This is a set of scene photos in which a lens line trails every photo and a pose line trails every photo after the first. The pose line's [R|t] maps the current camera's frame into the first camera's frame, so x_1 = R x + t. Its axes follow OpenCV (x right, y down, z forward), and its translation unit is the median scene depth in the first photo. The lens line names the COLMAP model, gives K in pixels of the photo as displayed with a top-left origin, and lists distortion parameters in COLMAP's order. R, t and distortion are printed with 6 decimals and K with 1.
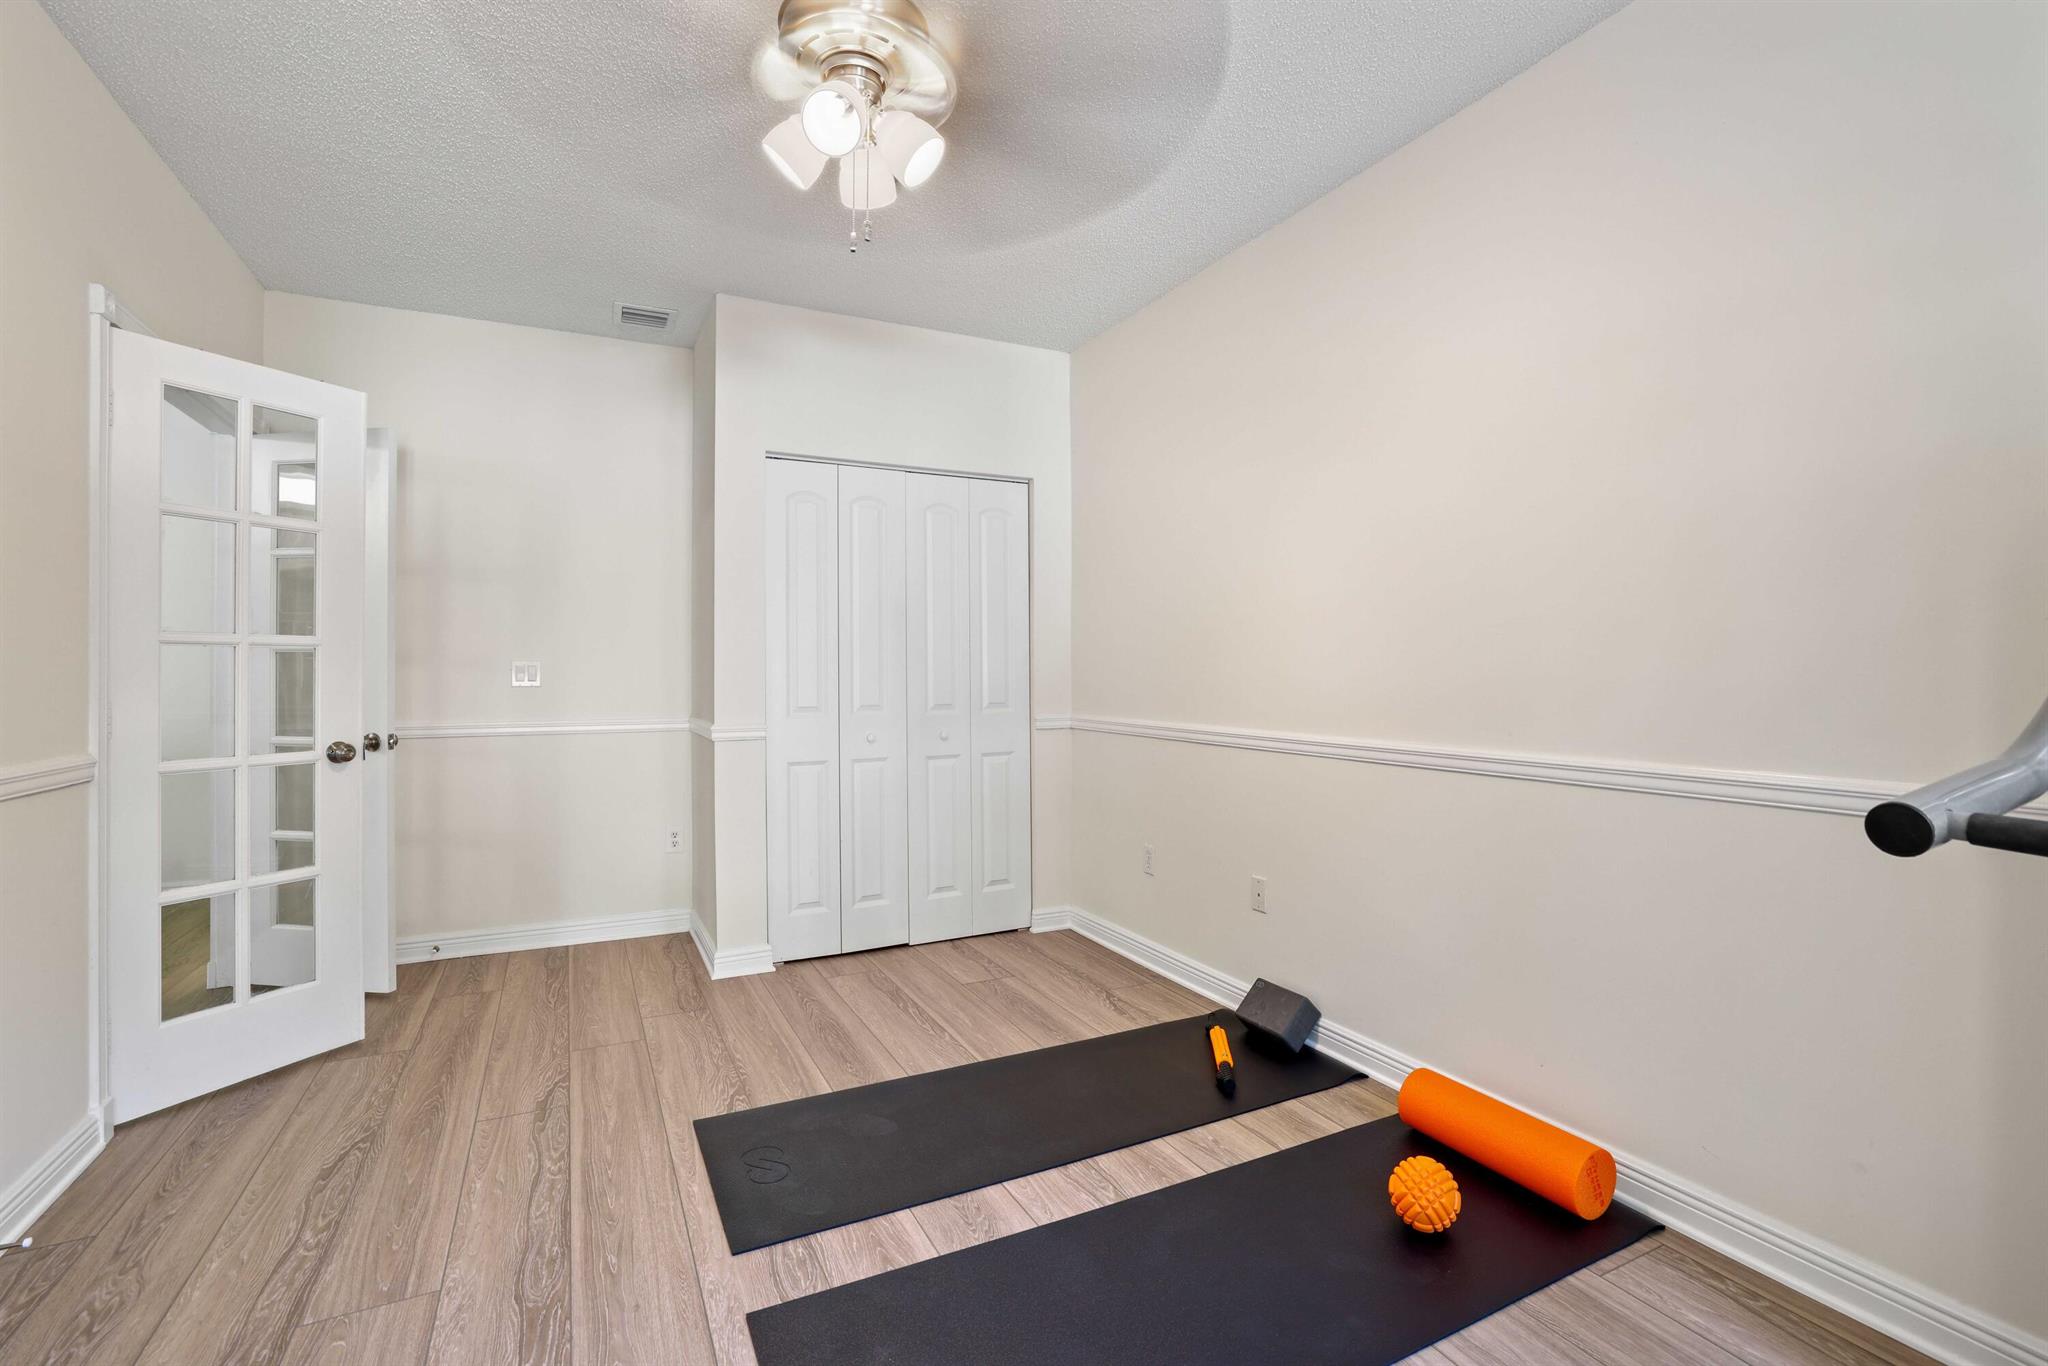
lens RADIAL K [[890.4, 0, 1020.8], [0, 890.4, 661.8], [0, 0, 1]] dist [0.004084, 0.000615]
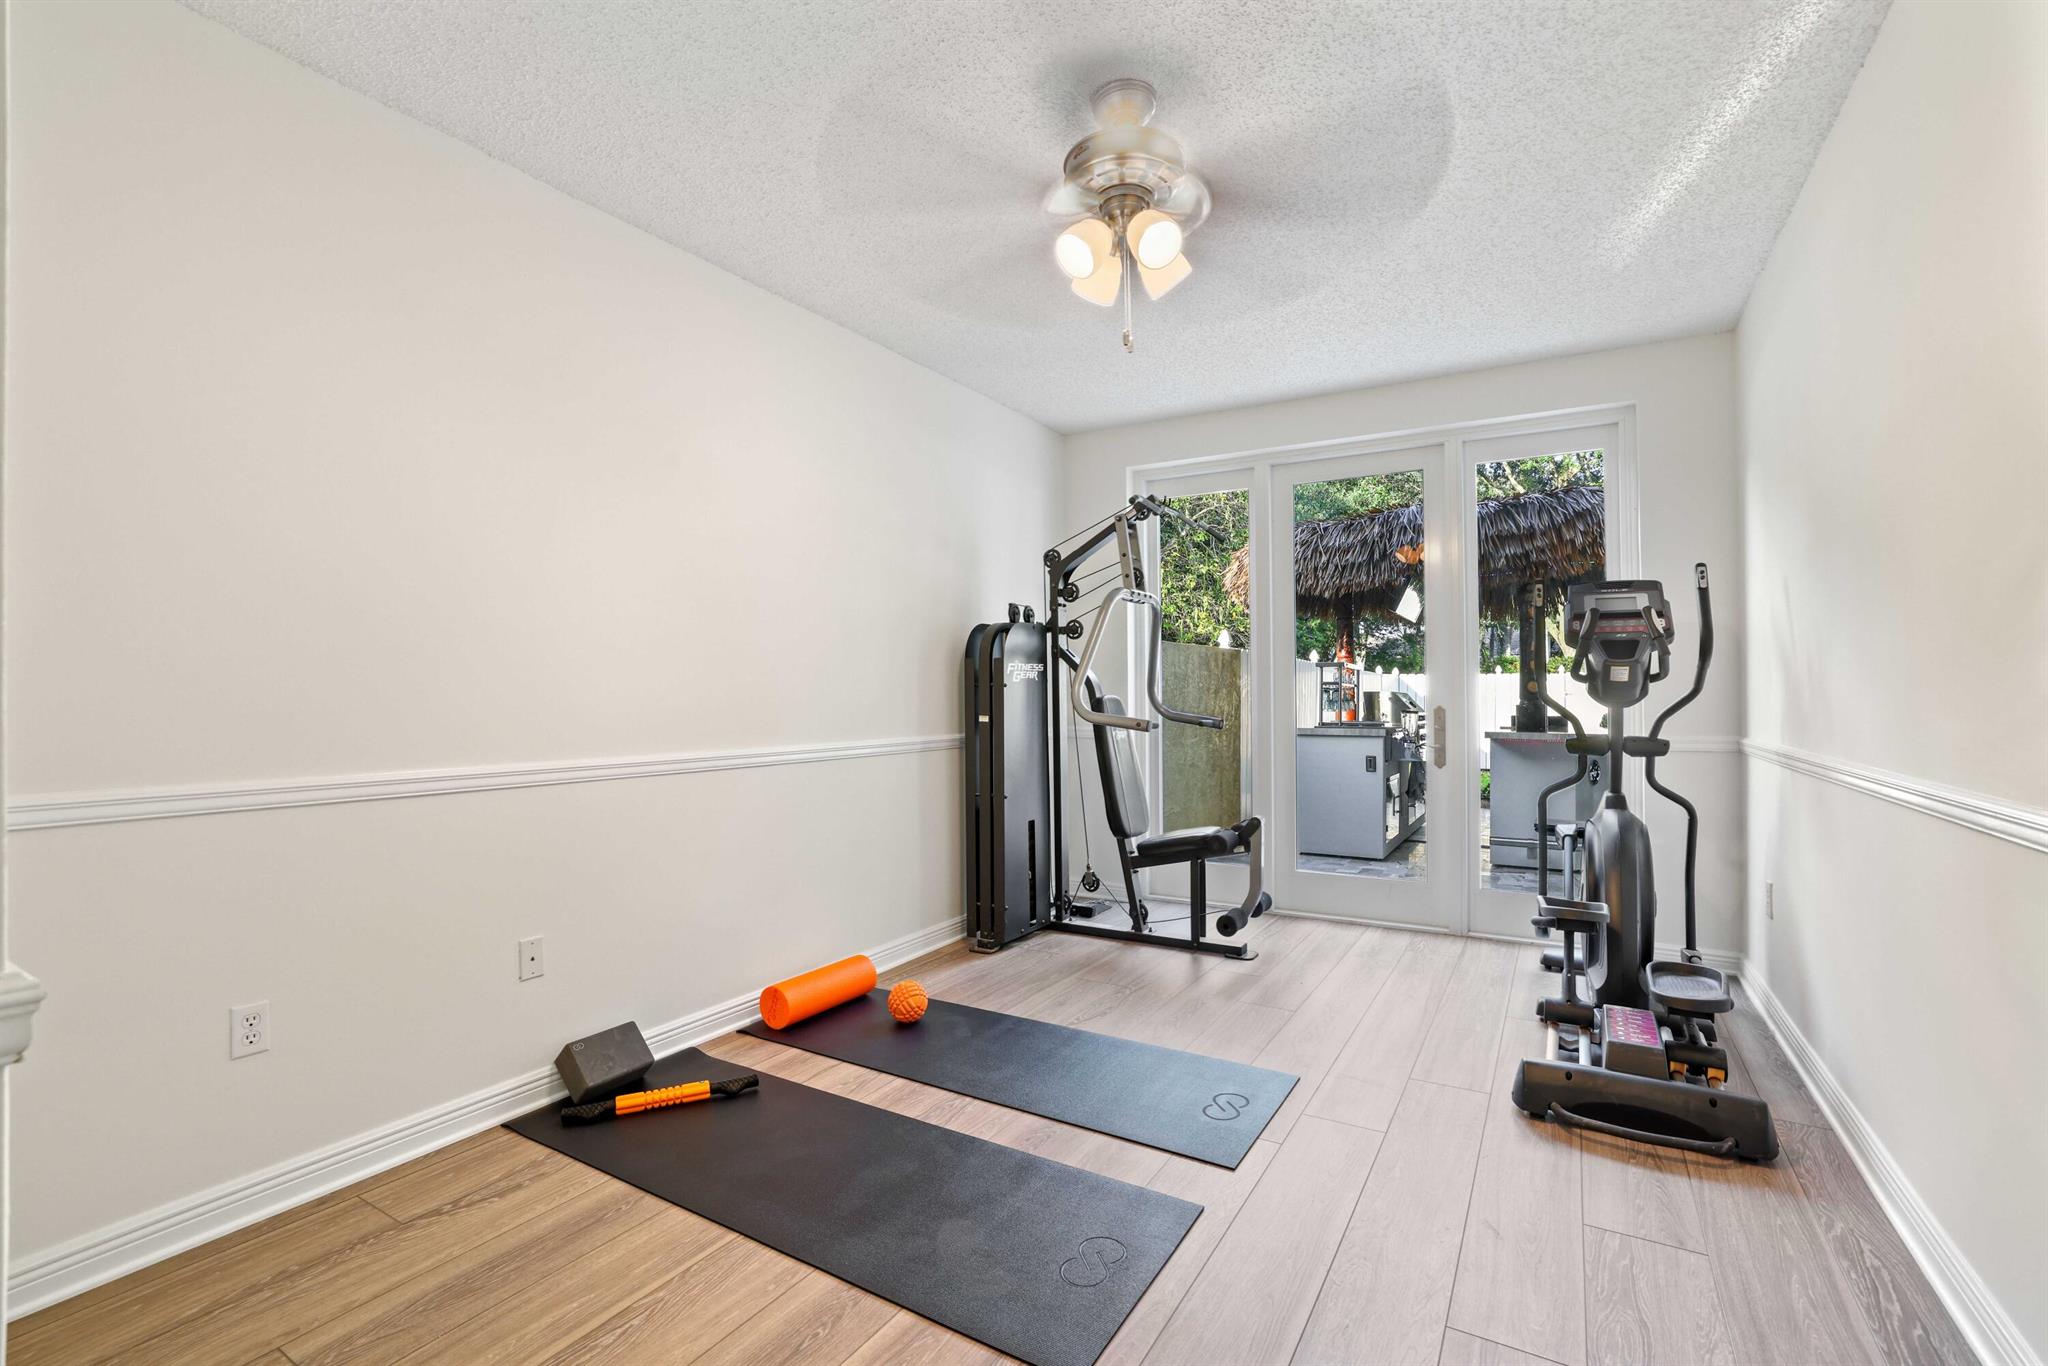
lens RADIAL K [[890.4, 0, 1012.2], [0, 890.4, 698.8], [0, 0, 1]] dist [0.004084, 0.000615]
pose [[-0.515453, 0.014225, 0.856800, -0.712282], [-0.005787, 0.999782, -0.020080, 0.035693], [-0.856898, -0.015309, -0.515258, 1.100438]]
